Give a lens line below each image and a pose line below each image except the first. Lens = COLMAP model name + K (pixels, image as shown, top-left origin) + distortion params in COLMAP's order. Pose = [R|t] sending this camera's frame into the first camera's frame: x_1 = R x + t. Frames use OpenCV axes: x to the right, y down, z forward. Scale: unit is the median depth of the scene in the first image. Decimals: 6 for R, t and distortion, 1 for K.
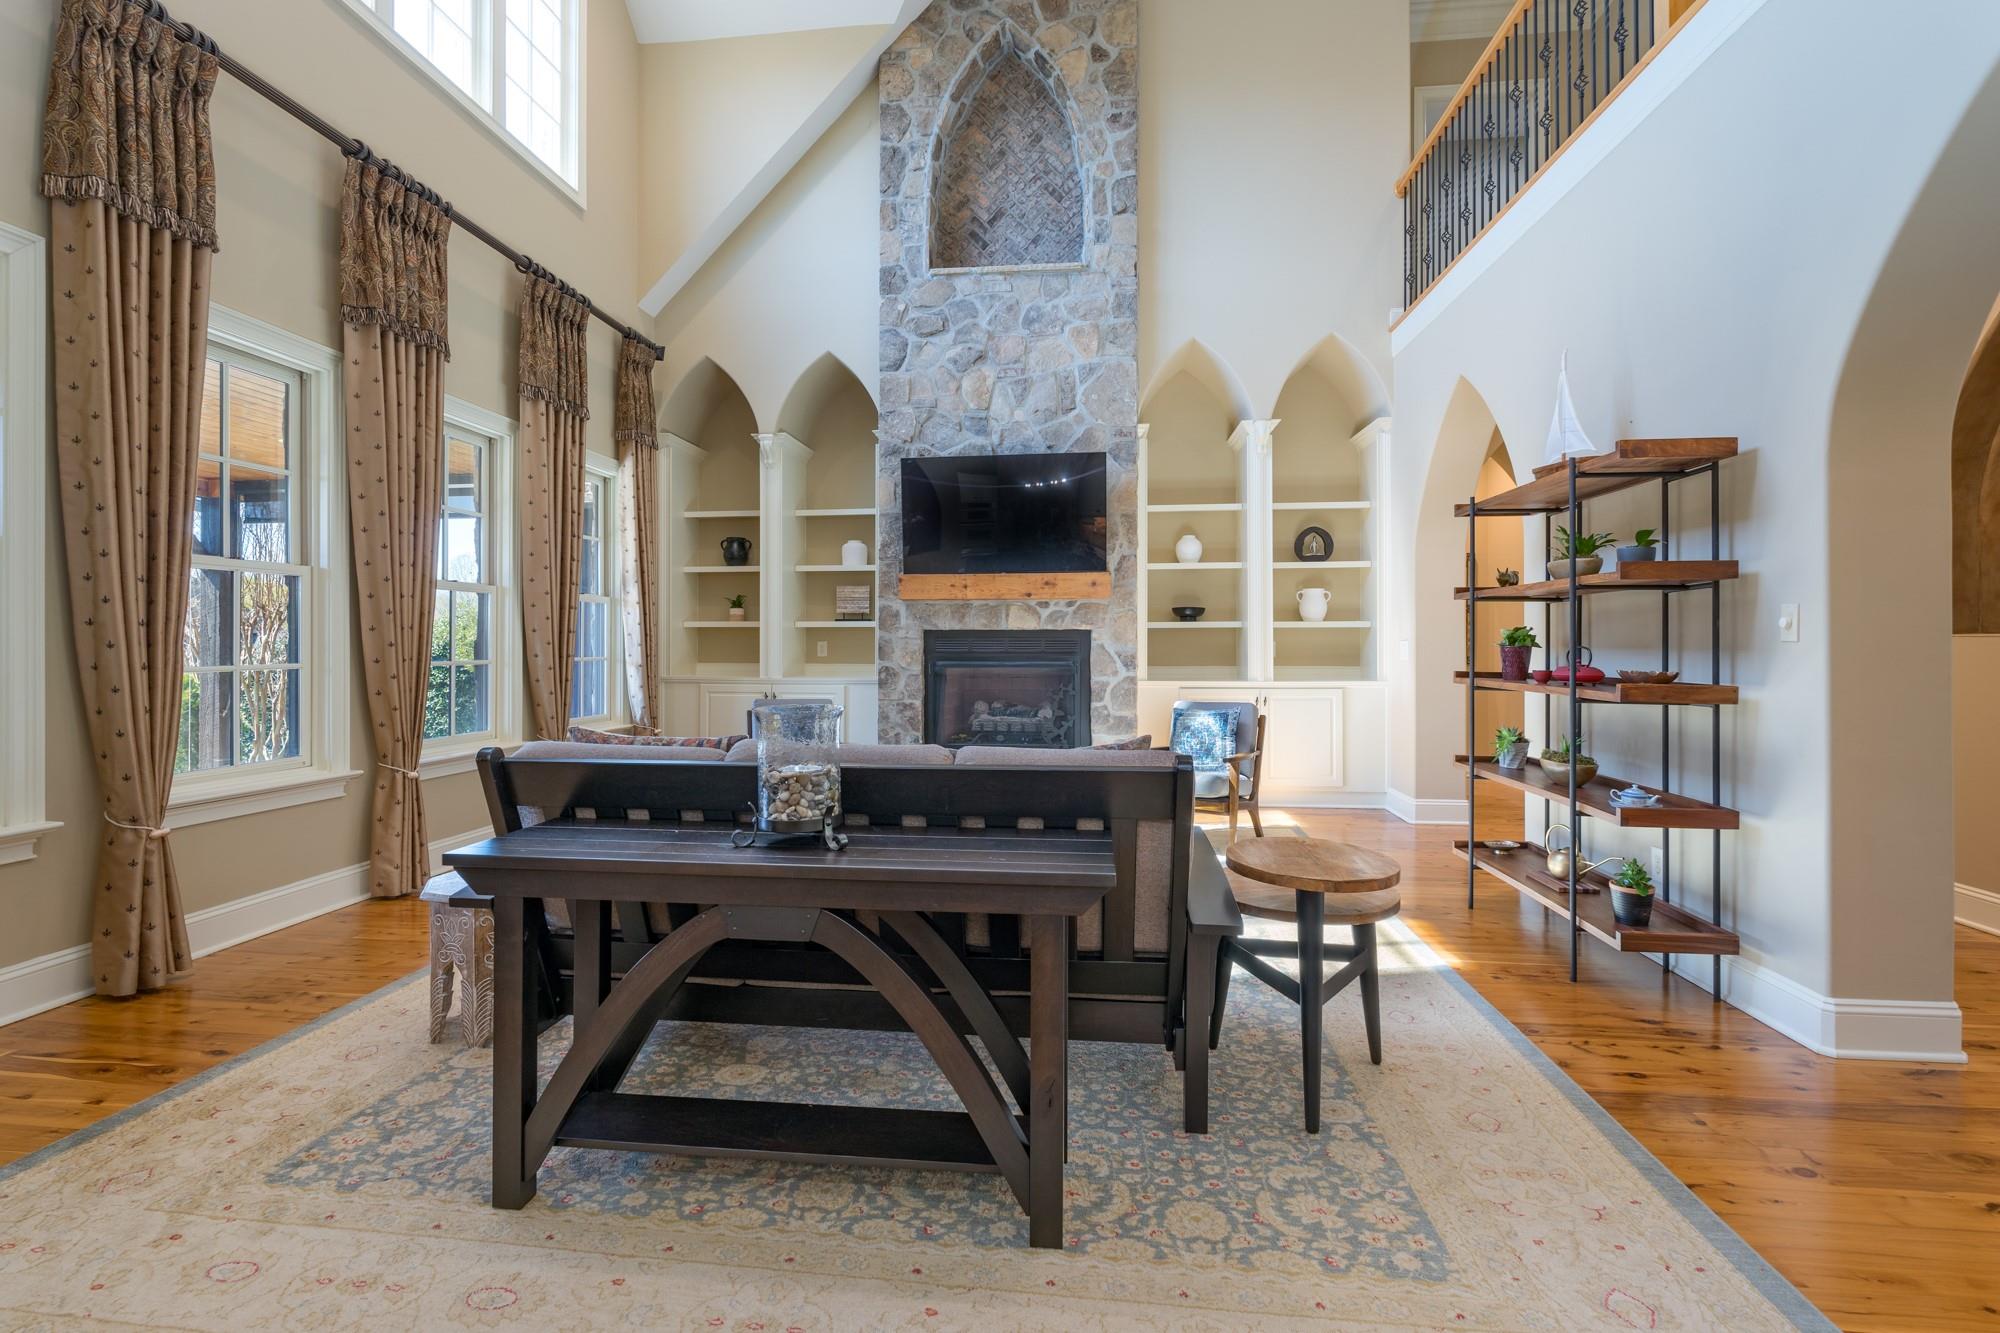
lens RADIAL K [[912.4, 0, 996.9], [0, 912.4, 654.0], [0, 0, 1]] dist [-0.008001, 0.002266]
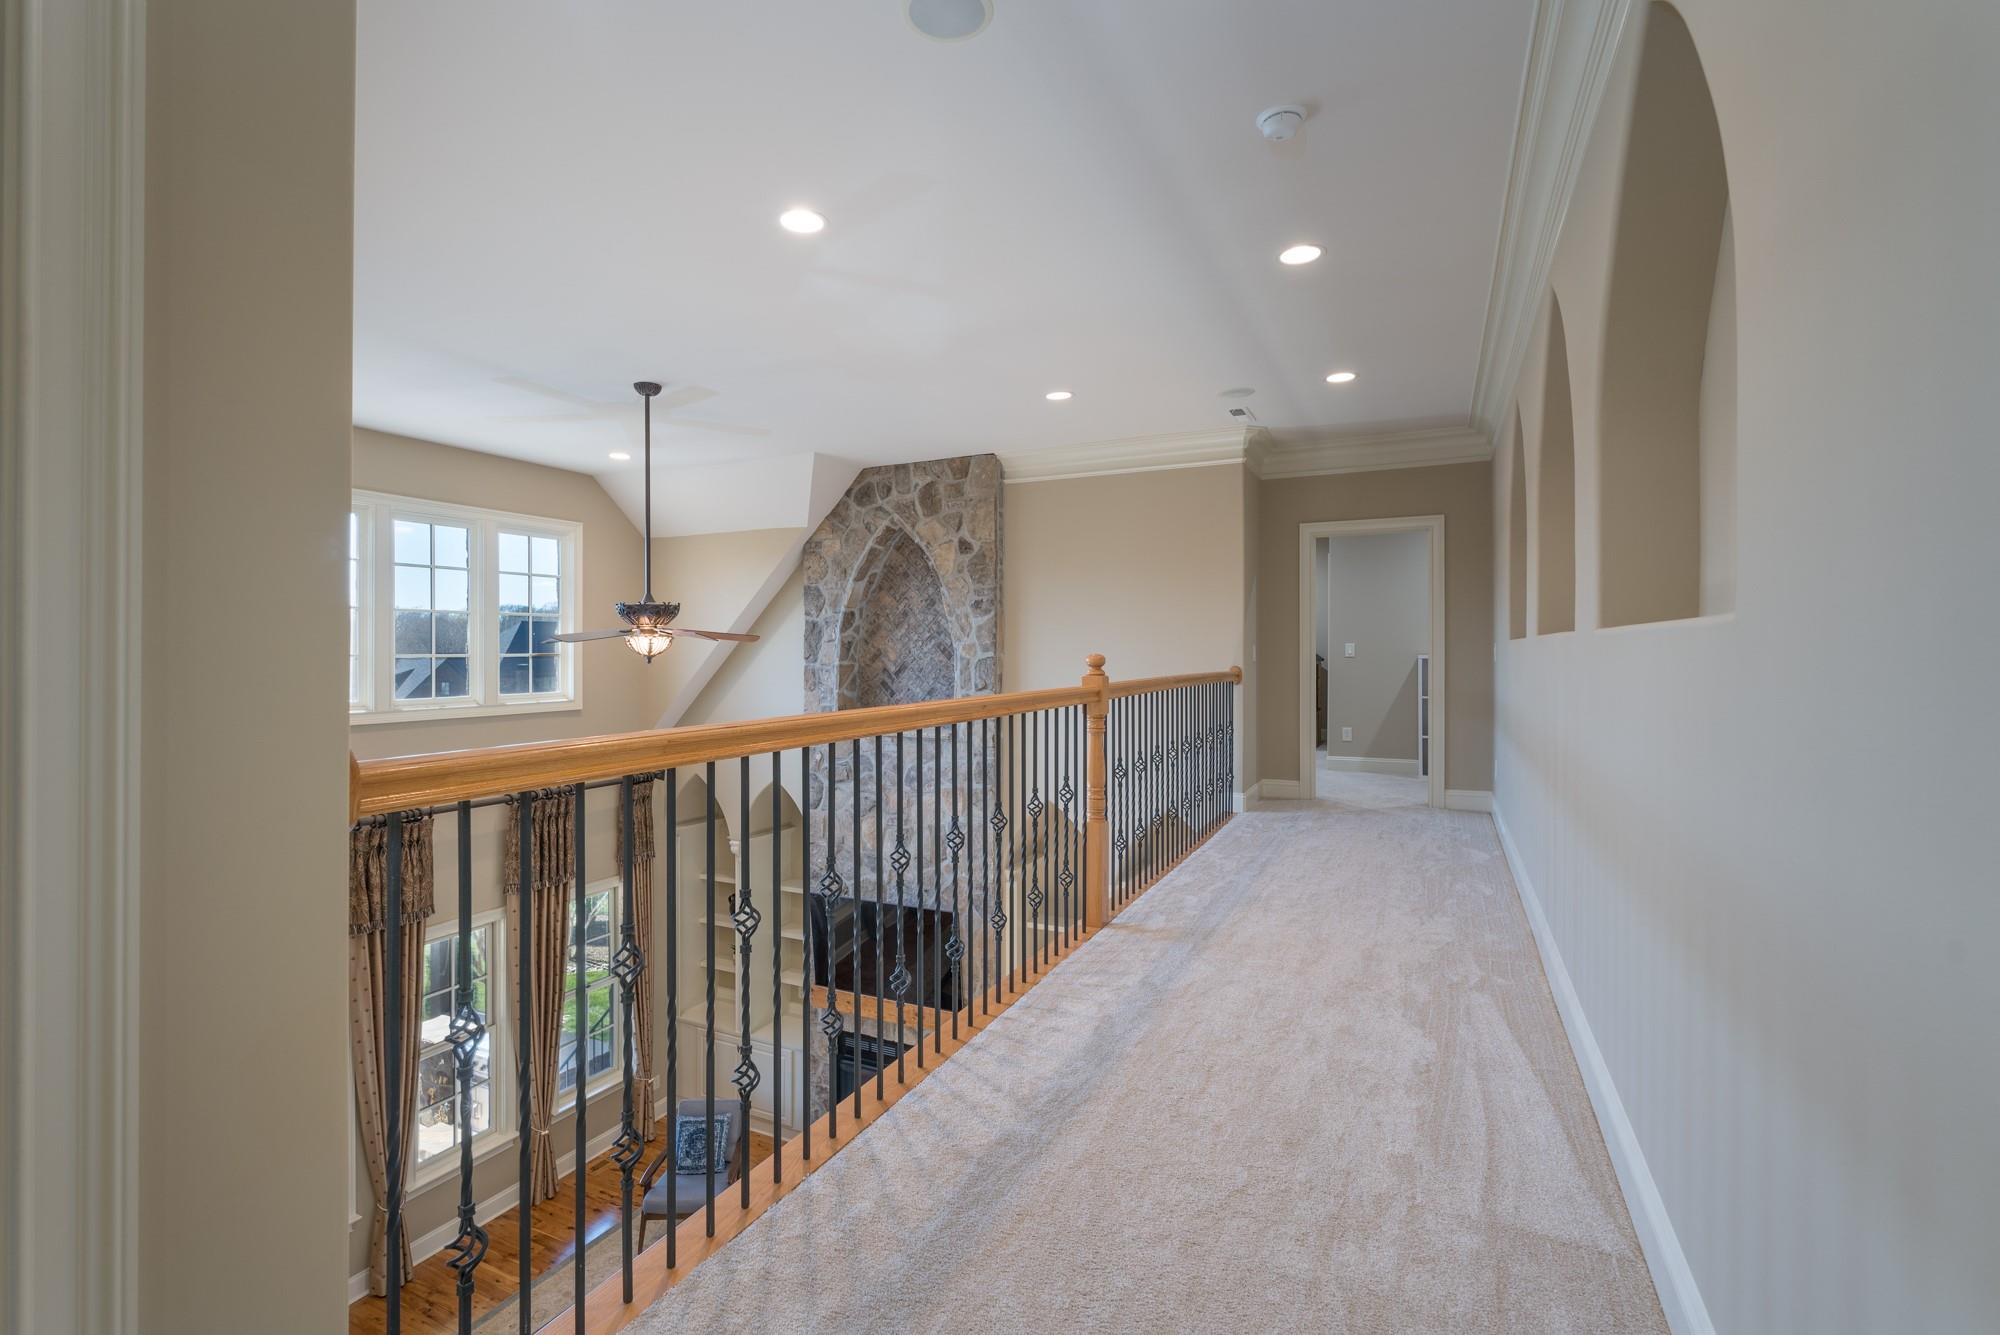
lens RADIAL K [[912.4, 0, 993.2], [0, 912.4, 659.2], [0, 0, 1]] dist [-0.008001, 0.002266]
pose [[0.939617, 0.007380, -0.342149, 0.521763], [-0.002613, 0.999893, 0.014392, -0.526501], [0.342218, -0.012629, 0.939536, -0.048532]]
